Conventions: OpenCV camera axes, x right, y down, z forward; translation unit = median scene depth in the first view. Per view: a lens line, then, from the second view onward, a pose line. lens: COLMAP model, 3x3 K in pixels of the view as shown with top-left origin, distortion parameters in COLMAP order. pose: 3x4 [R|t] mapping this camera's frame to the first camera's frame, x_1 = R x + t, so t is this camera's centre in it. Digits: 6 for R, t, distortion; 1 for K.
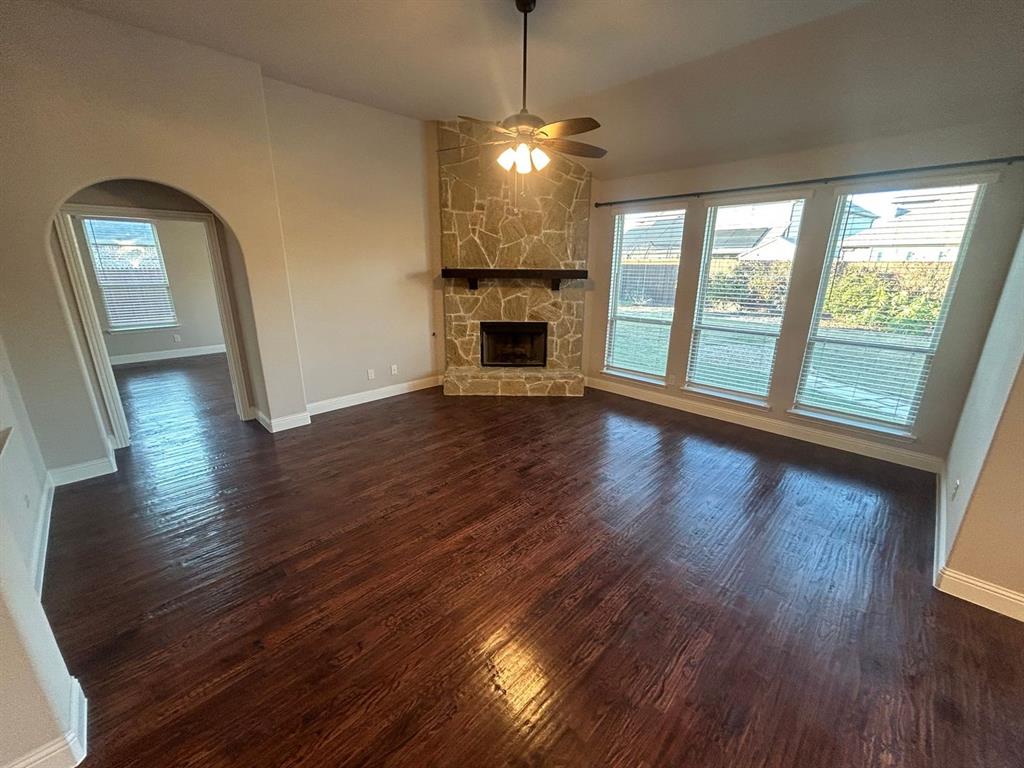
lens RADIAL K [[412.5, 0, 512.0], [0, 412.5, 384.0], [0, 0, 1]] dist [-0.001837, 0.000513]
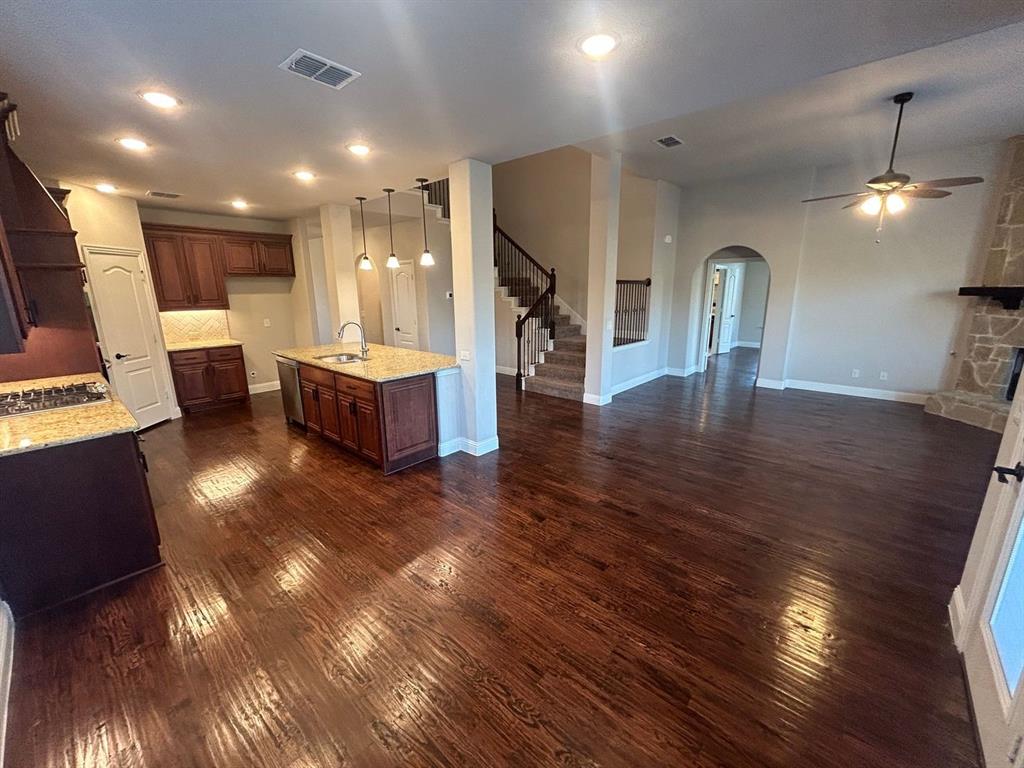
lens RADIAL K [[412.5, 0, 512.0], [0, 412.5, 384.0], [0, 0, 1]] dist [-0.001837, 0.000513]
pose [[0.058452, 0.223533, -0.972942, 0.739691], [-0.271151, 0.941524, 0.200024, 0.035973], [0.960760, 0.252122, 0.115646, -0.097588]]
